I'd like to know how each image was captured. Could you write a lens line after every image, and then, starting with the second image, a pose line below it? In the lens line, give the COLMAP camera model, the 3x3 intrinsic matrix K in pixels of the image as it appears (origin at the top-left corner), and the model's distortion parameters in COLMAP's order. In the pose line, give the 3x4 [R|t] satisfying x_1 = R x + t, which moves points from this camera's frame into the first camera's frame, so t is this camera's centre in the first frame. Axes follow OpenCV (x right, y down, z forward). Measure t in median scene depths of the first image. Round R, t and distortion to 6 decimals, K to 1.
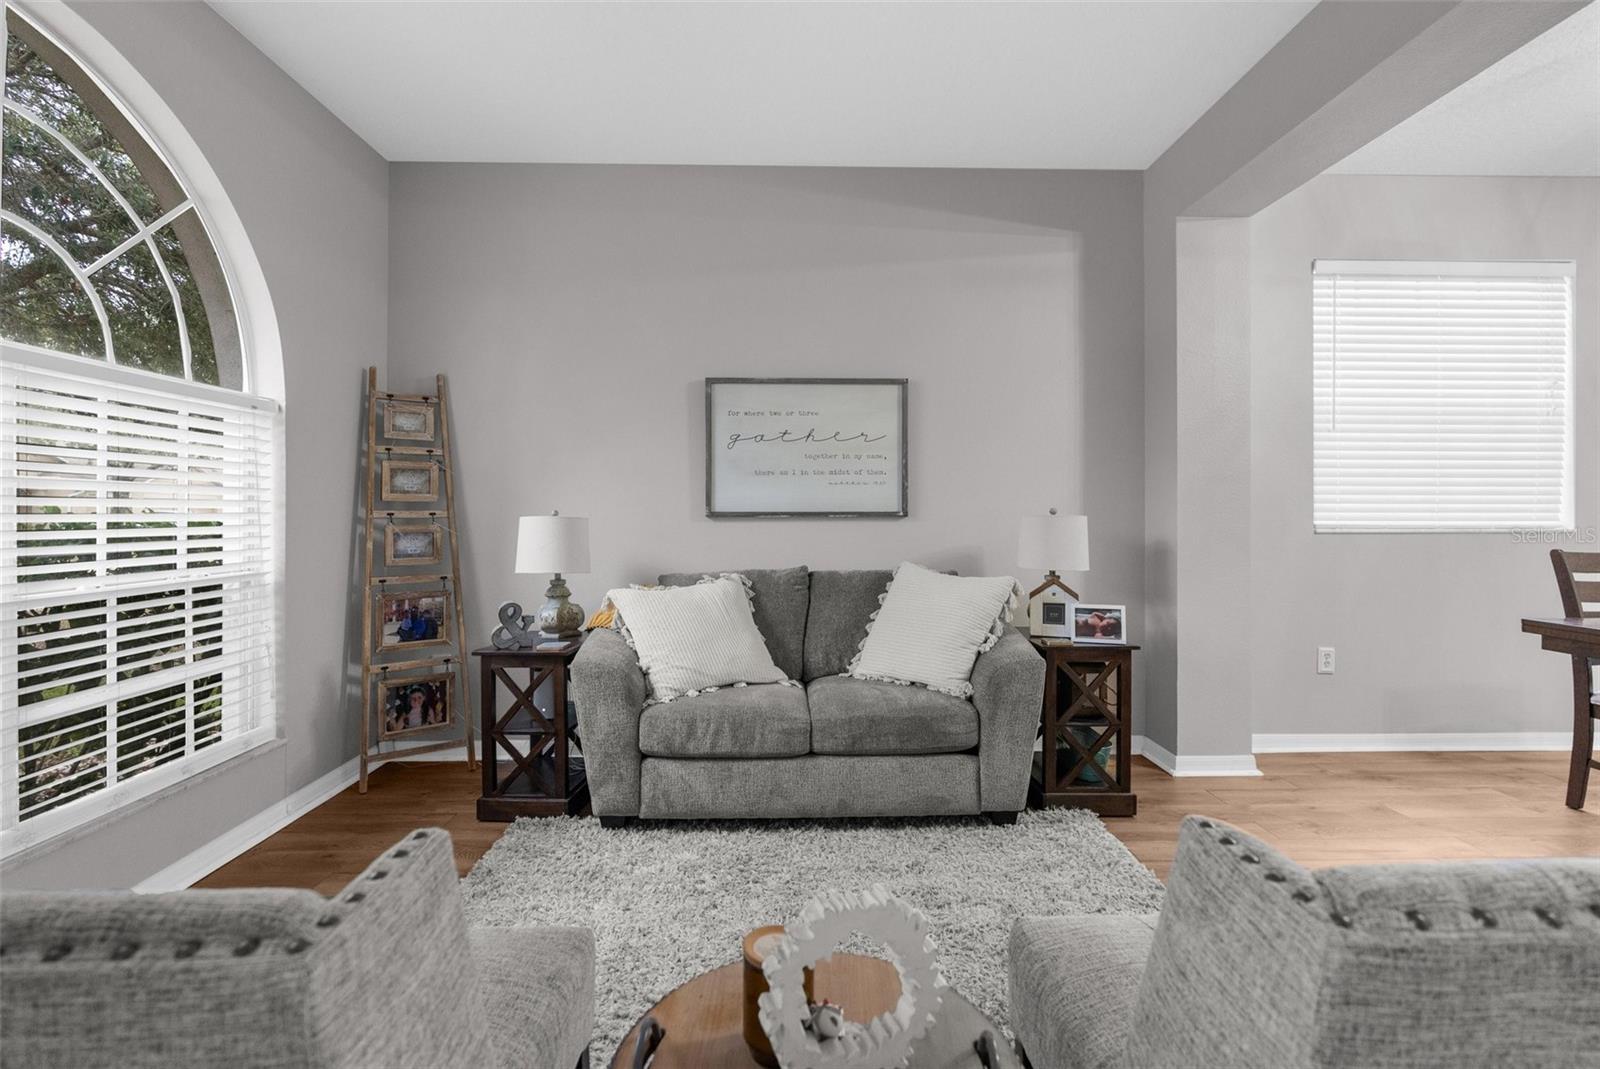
lens RADIAL K [[739.1, 0, 793.7], [0, 739.1, 509.9], [0, 0, 1]] dist [-0.006485, 0.000043]
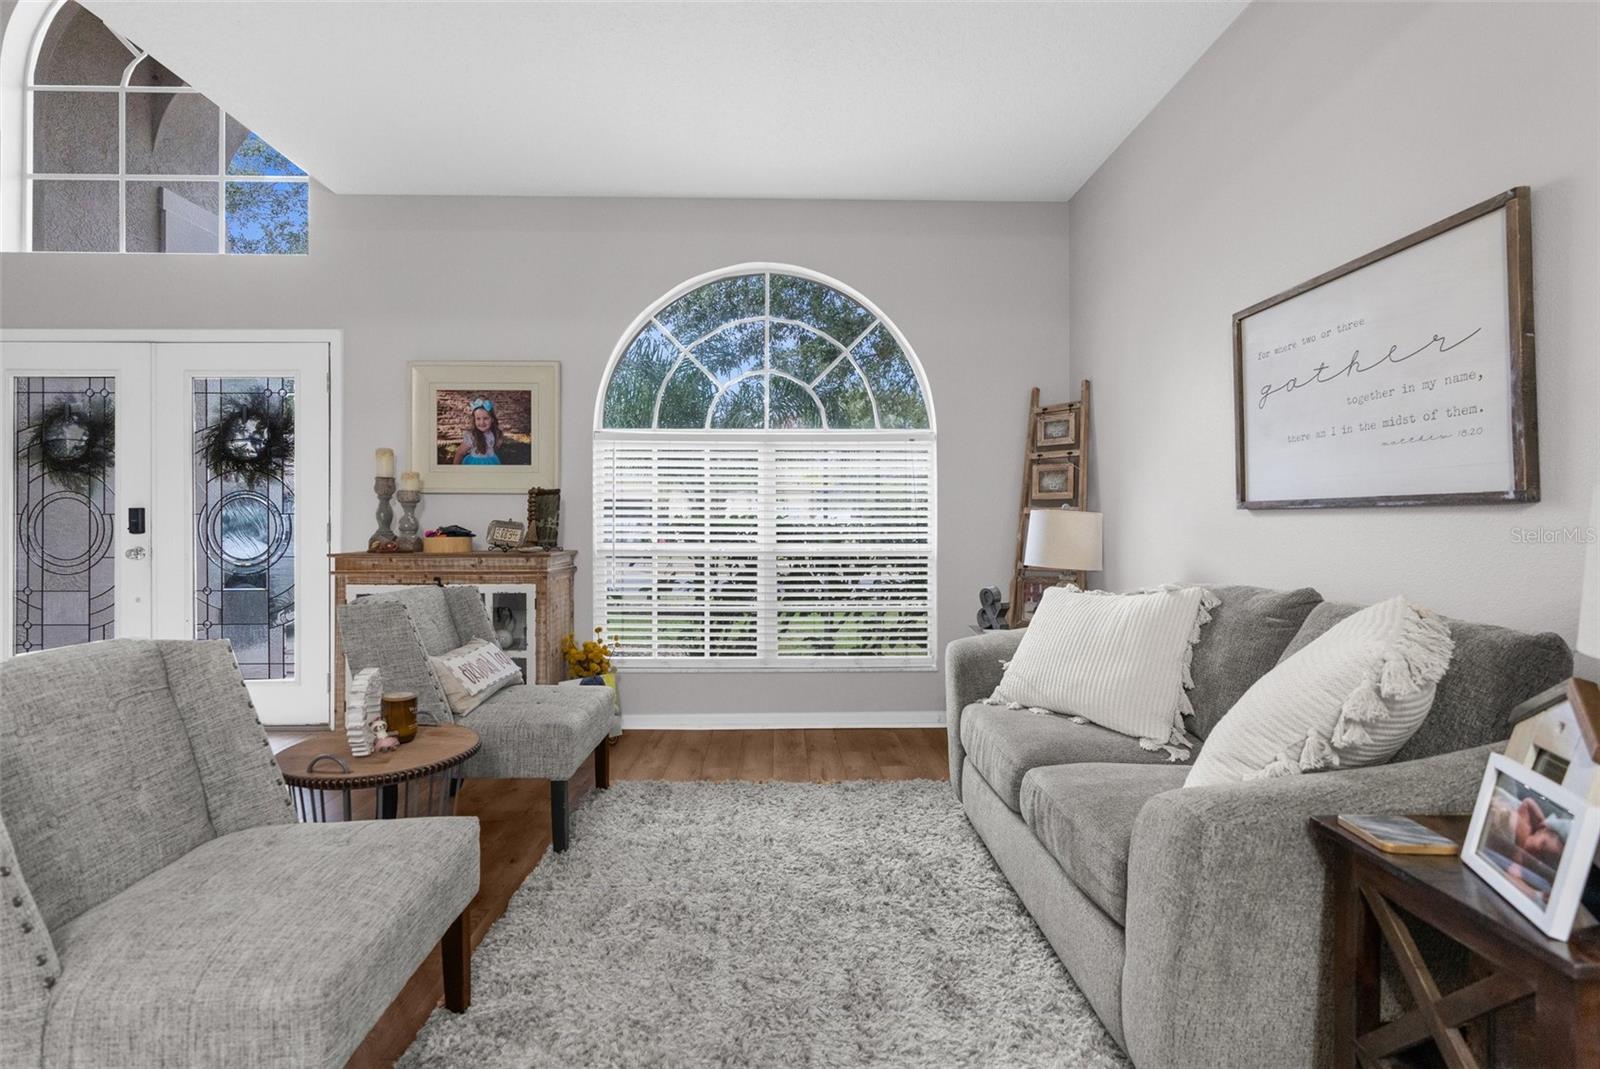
lens RADIAL K [[739.1, 0, 793.7], [0, 739.1, 509.9], [0, 0, 1]] dist [-0.006485, 0.000043]
pose [[0.003200, -0.014467, -0.999890, 0.483921], [0.002383, 0.999893, -0.014459, 0.015777], [0.999992, -0.002337, 0.003234, 0.470262]]
